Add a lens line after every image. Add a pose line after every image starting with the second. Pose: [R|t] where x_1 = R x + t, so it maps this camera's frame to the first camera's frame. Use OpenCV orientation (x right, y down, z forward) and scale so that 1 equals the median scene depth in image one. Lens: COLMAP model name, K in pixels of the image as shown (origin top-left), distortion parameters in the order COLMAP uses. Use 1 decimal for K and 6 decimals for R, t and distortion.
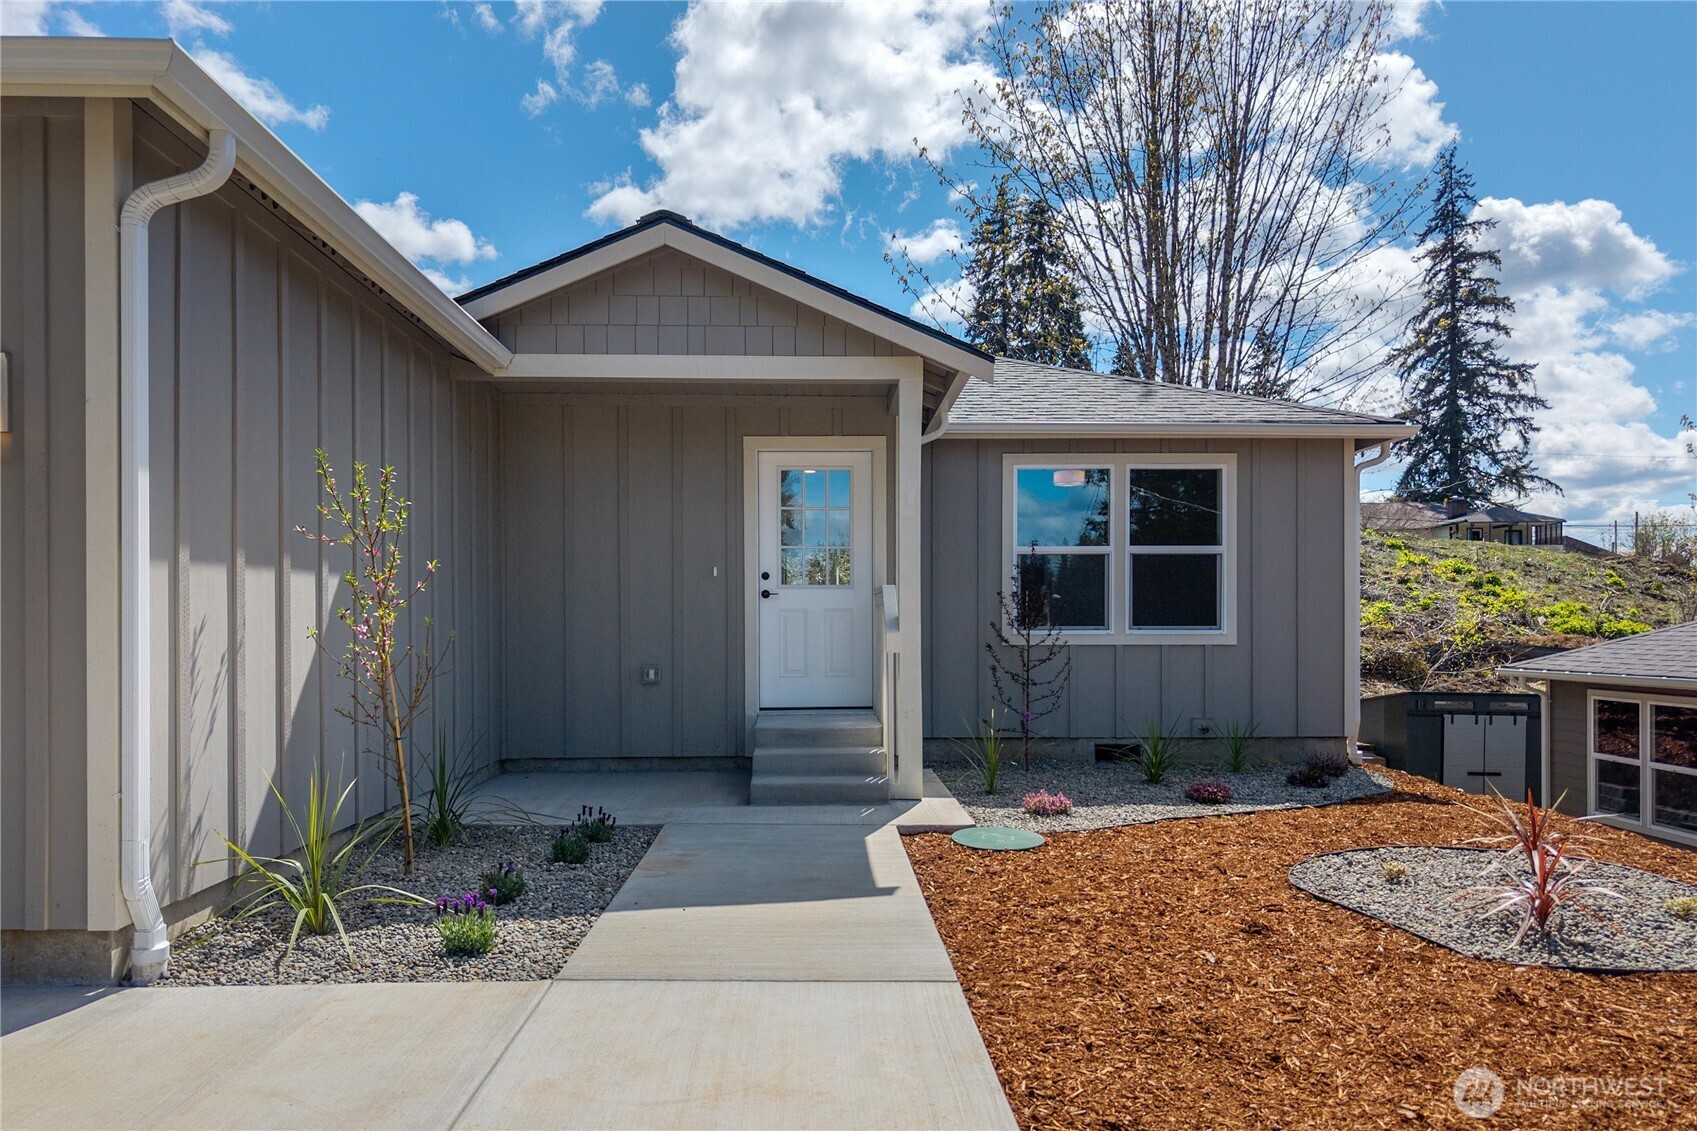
lens RADIAL K [[1179.3, 0, 845.1], [0, 1179.3, 636.7], [0, 0, 1]] dist [0.044723, -0.004029]
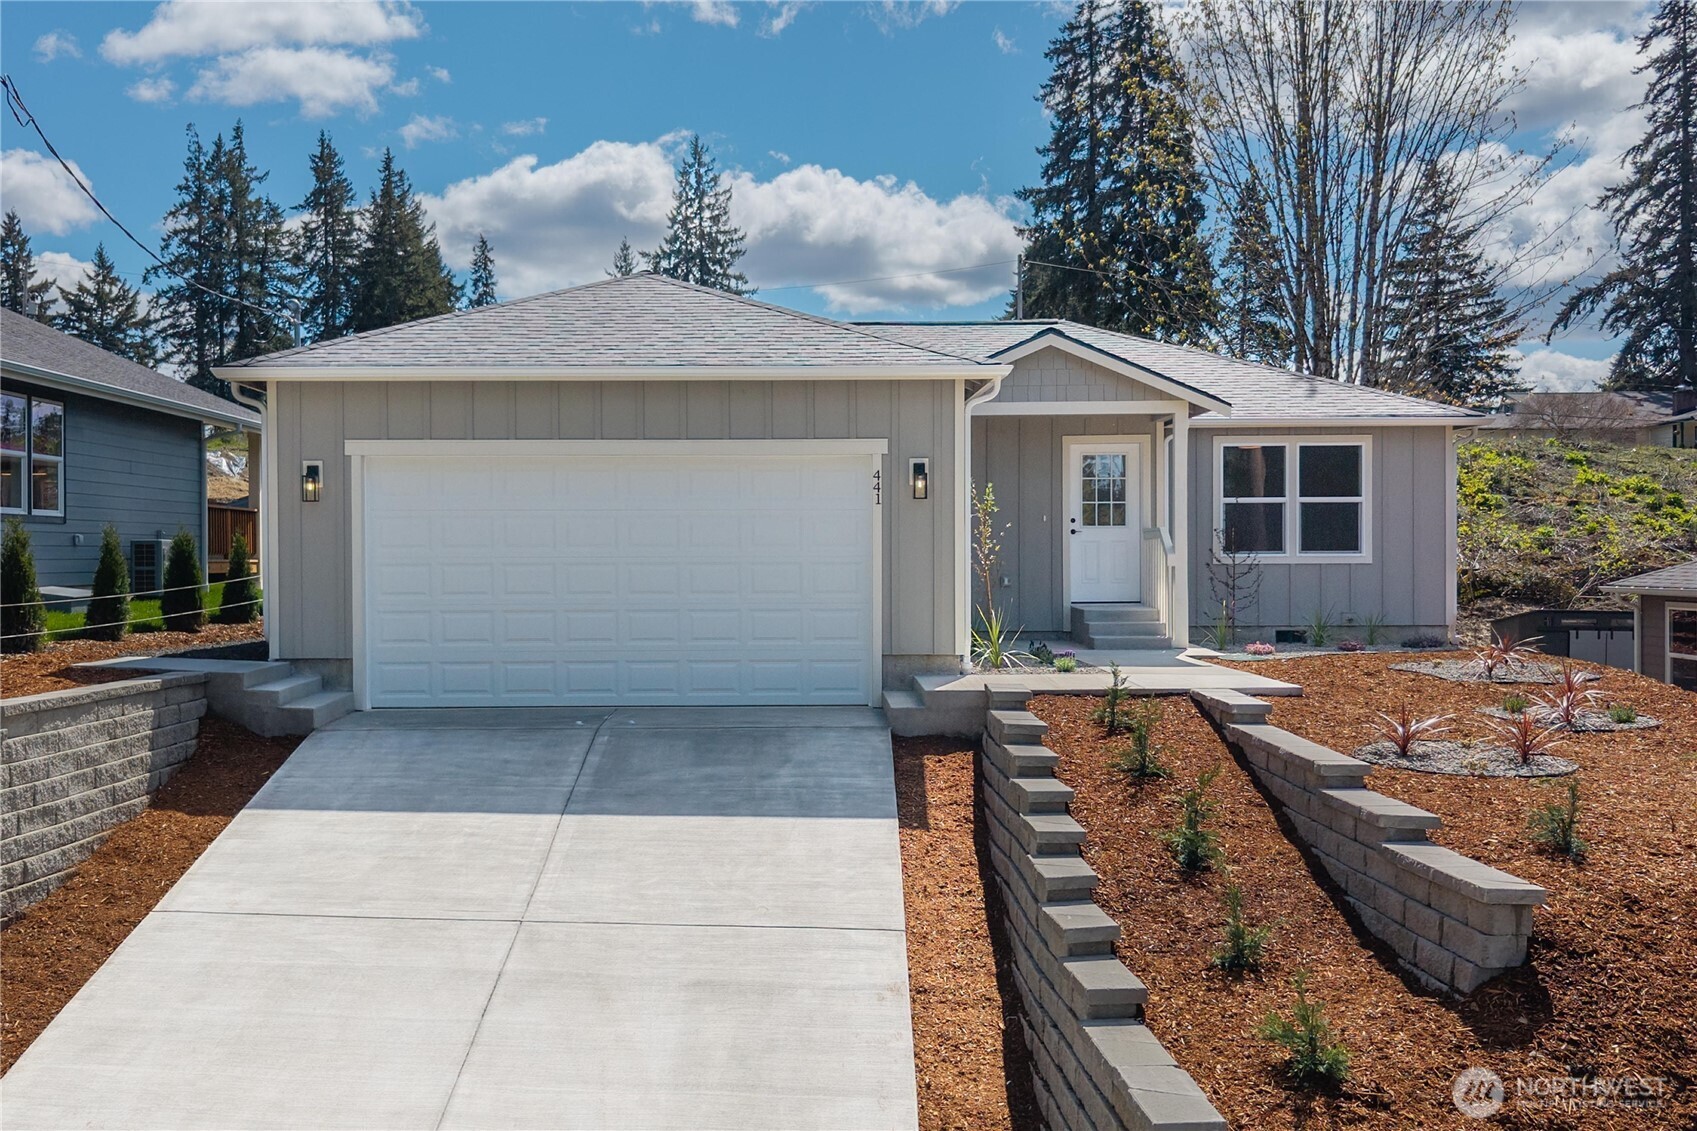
lens RADIAL K [[1752.7, 0, 771.9], [0, 1752.7, 567.9], [0, 0, 1]] dist [0.073190, -0.045092]
pose [[0.999666, -0.001651, -0.025800, -0.178930], [0.001618, 0.999998, -0.001283, 0.006729], [0.025802, 0.001241, 0.999666, -0.604357]]
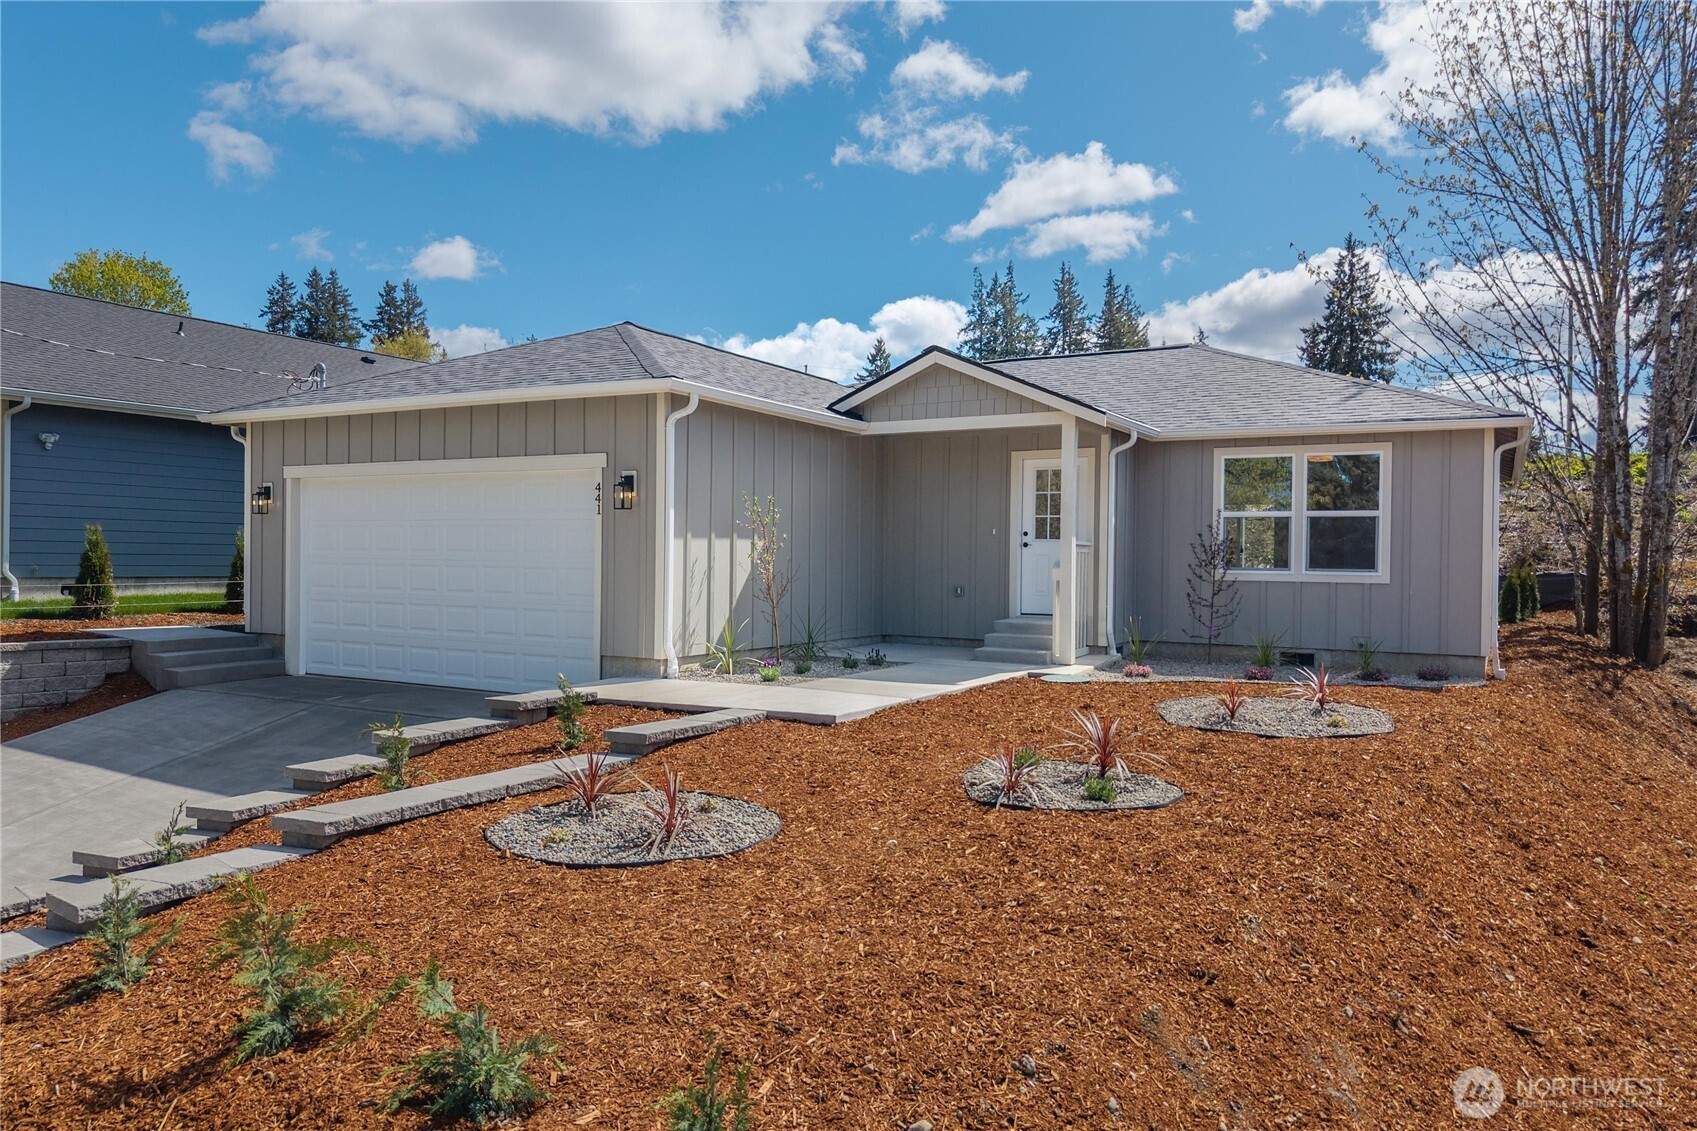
lens RADIAL K [[1179.3, 0, 845.1], [0, 1179.3, 636.7], [0, 0, 1]] dist [0.044723, -0.004029]
pose [[0.862073, 0.048641, -0.504444, 0.242717], [-0.019965, 0.997870, 0.062101, -0.002219], [0.506390, -0.043464, 0.861208, -0.251048]]
